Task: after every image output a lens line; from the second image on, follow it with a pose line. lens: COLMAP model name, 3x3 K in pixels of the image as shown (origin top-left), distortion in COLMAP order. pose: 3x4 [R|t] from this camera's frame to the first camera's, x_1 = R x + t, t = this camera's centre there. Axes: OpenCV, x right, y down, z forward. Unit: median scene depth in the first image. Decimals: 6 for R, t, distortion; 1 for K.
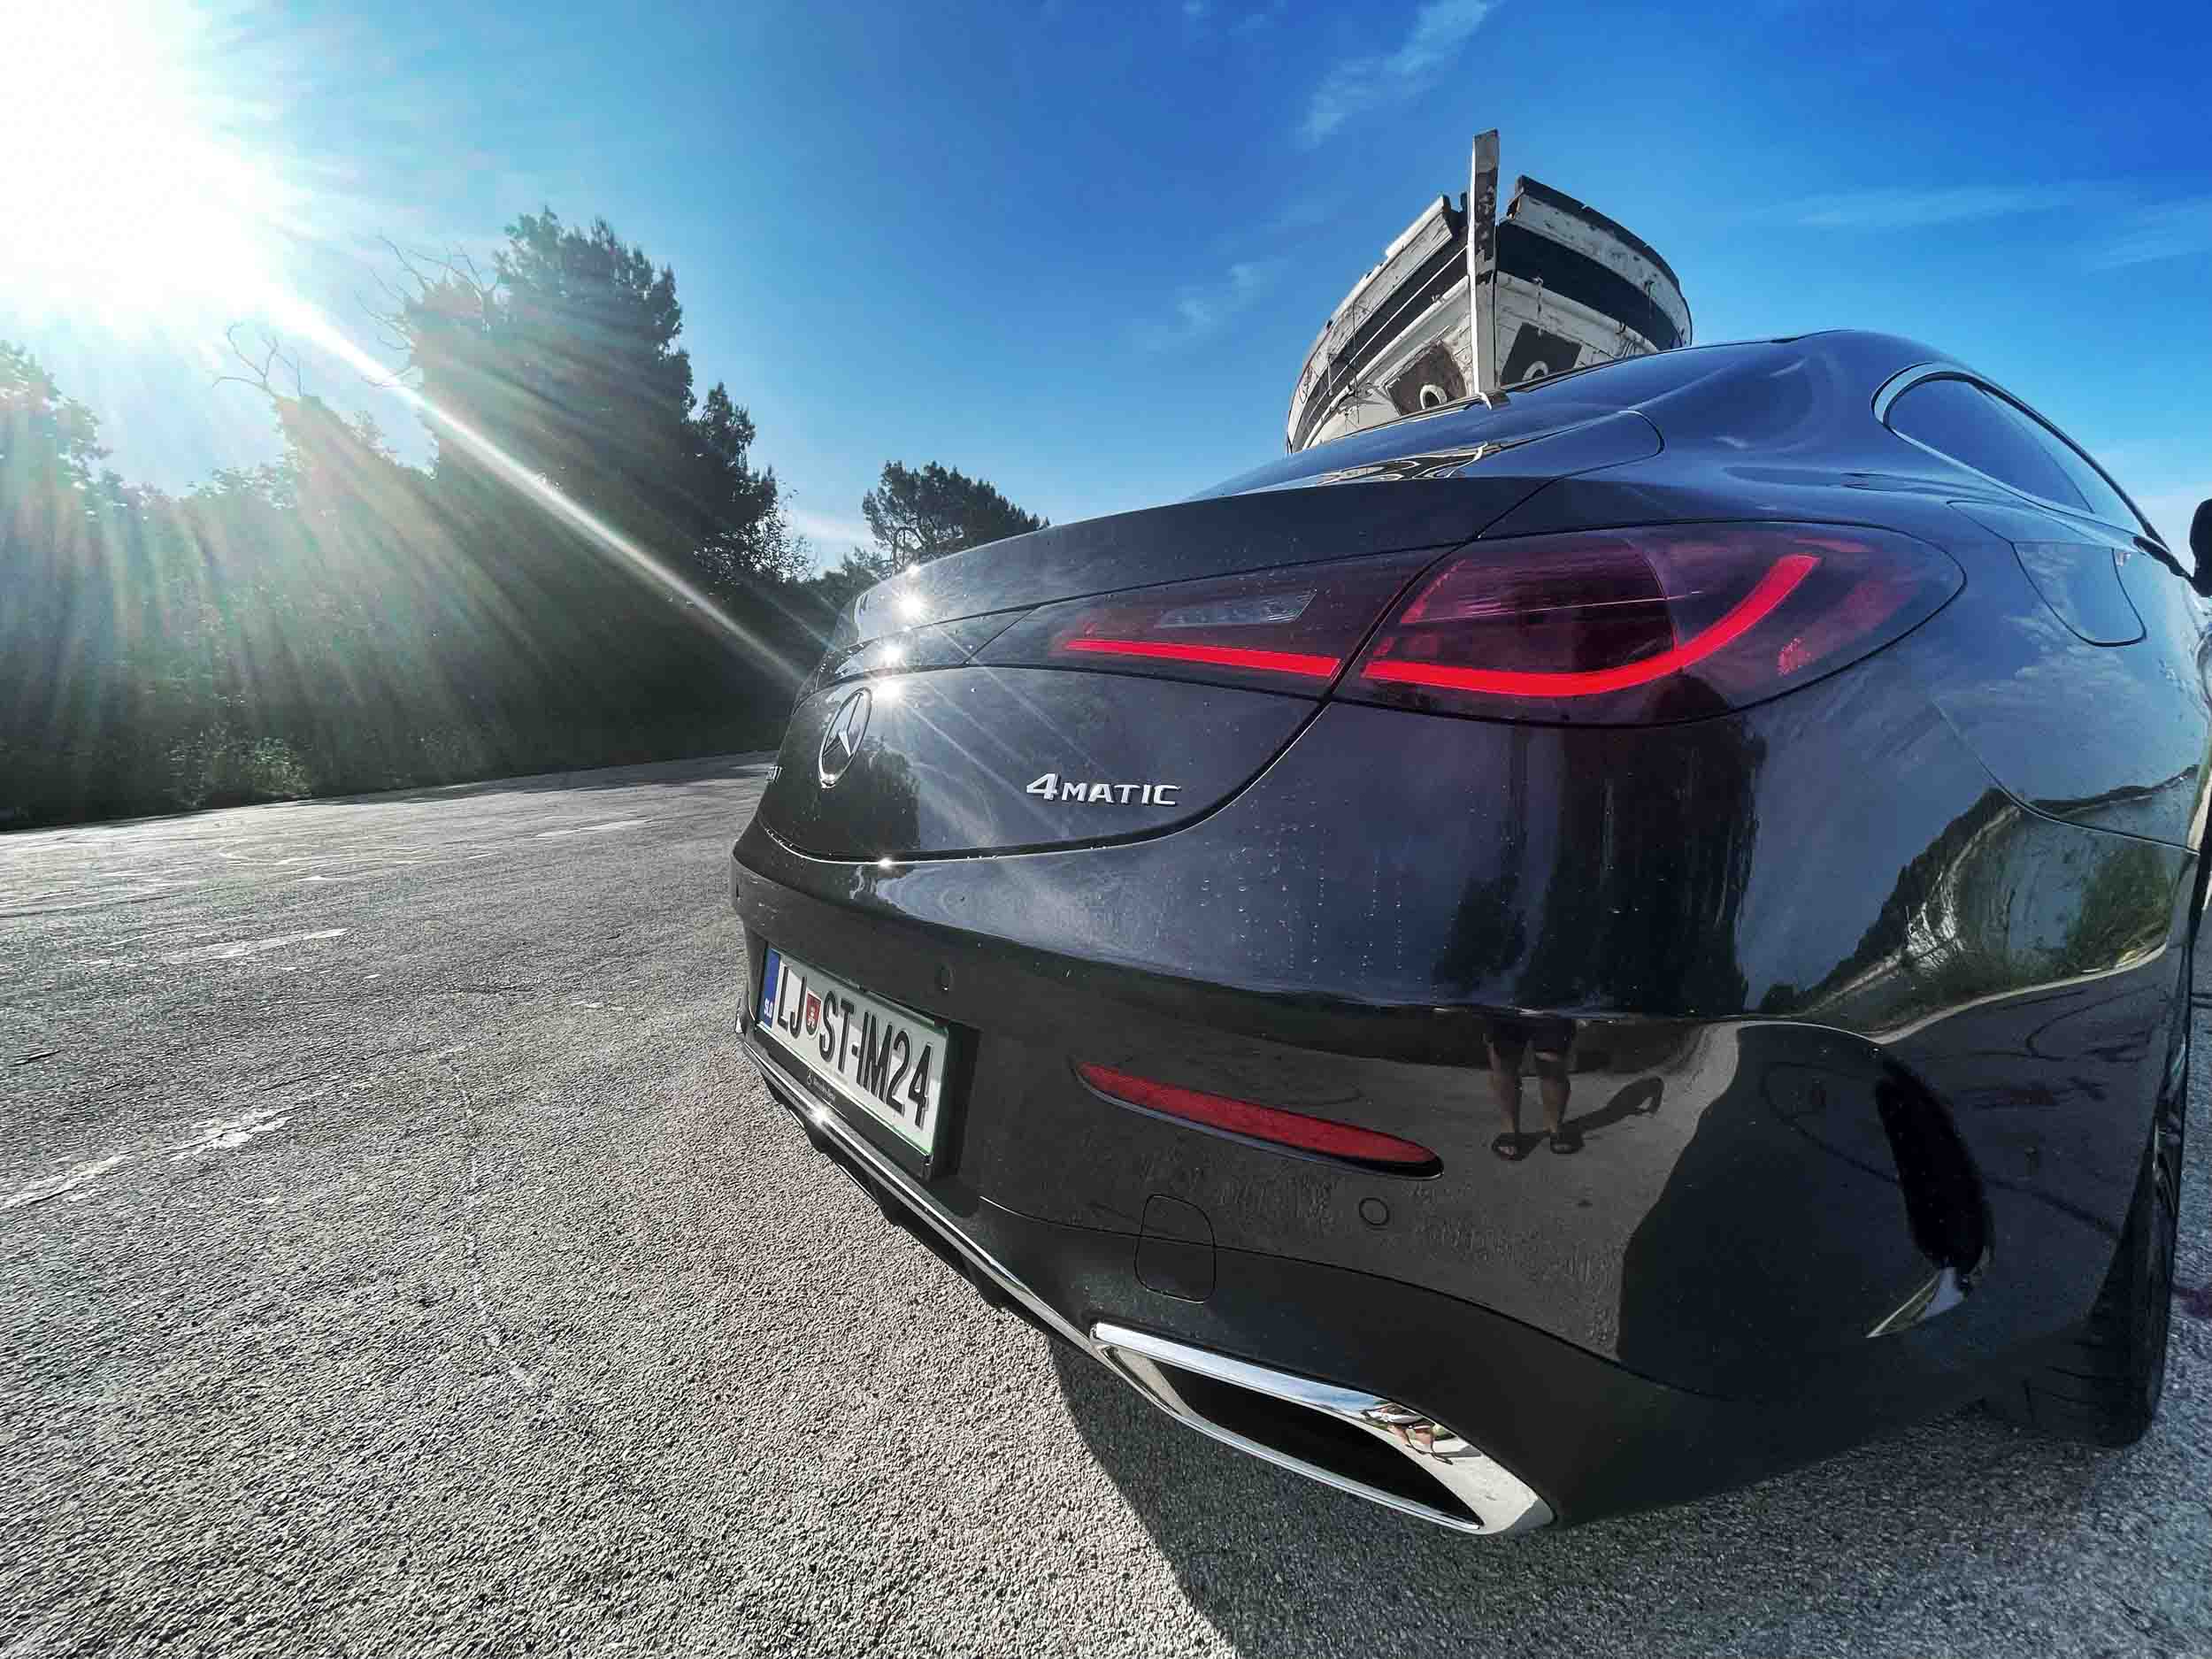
lens RADIAL K [[890.4, 0, 1109.7], [0, 890.4, 827.5], [0, 0, 1]] dist [-0.000532, 0.000187]
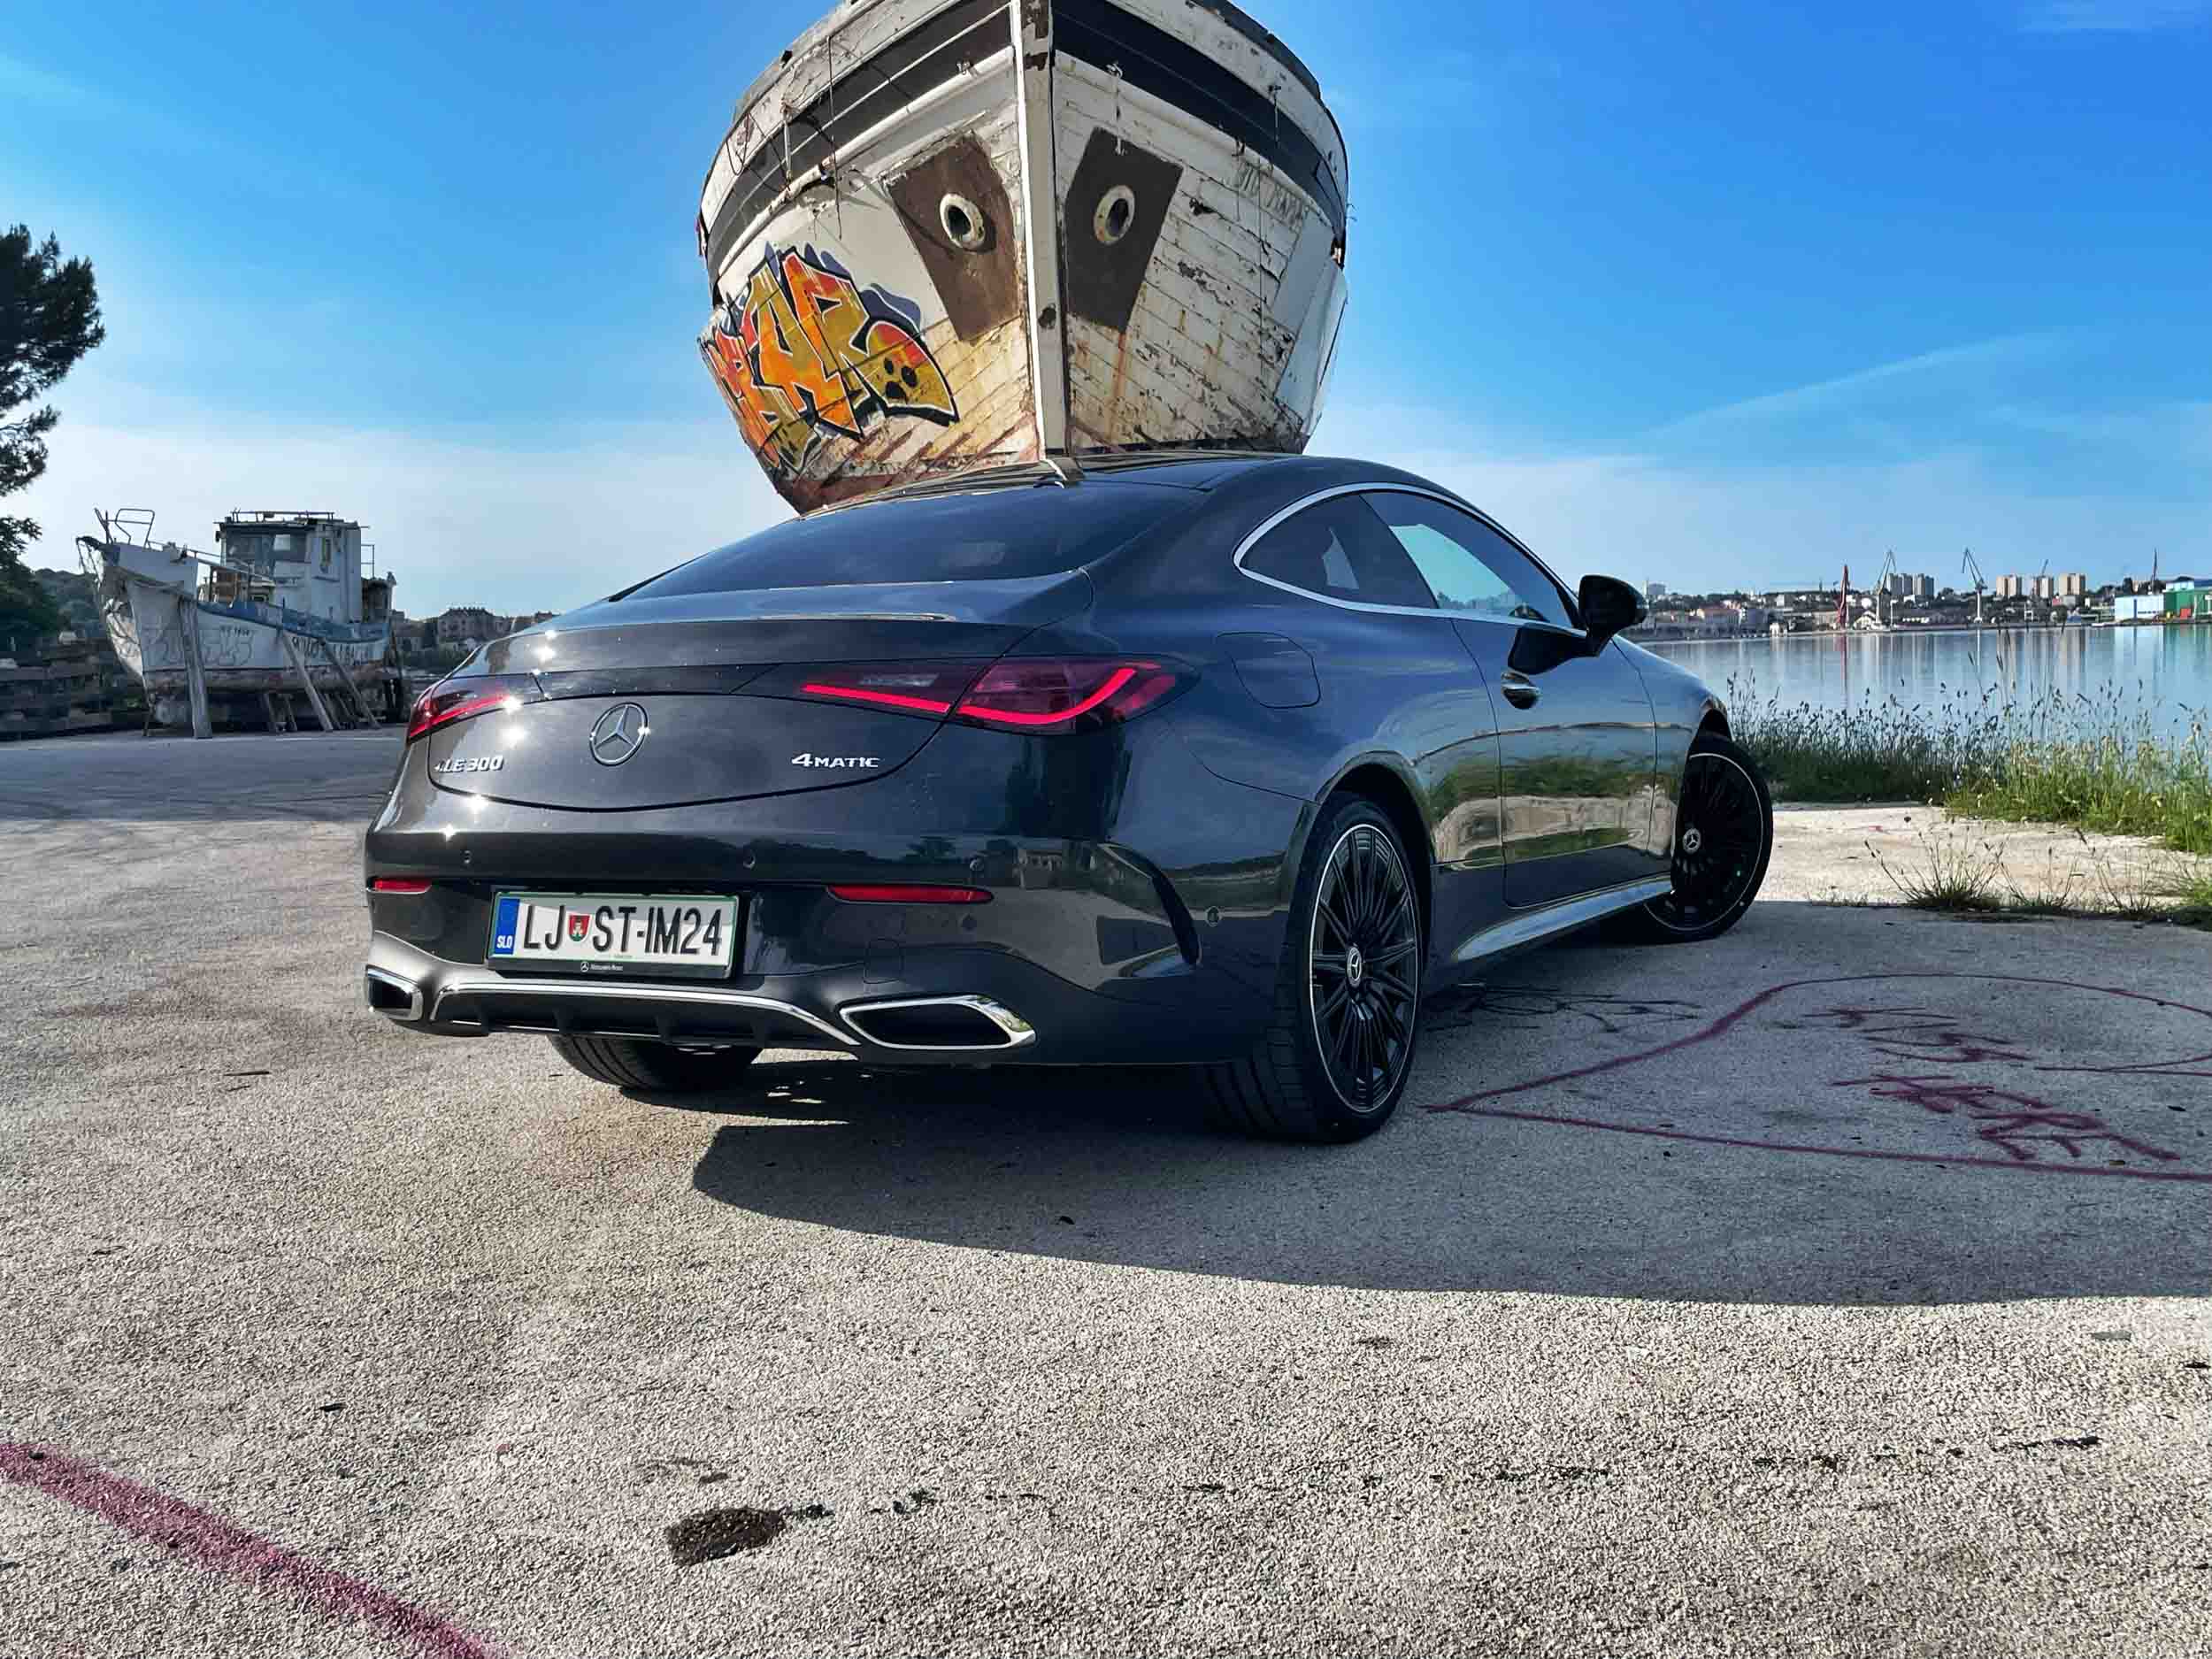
lens RADIAL K [[2072.9, 0, 1109.5], [0, 2072.9, 808.6], [0, 0, 1]] dist [-0.028436, 0.000000]
pose [[0.913593, 0.017769, 0.406241, -0.108744], [0.019958, 0.995881, -0.088443, 0.039681], [-0.406140, 0.088909, 0.909476, -0.284359]]
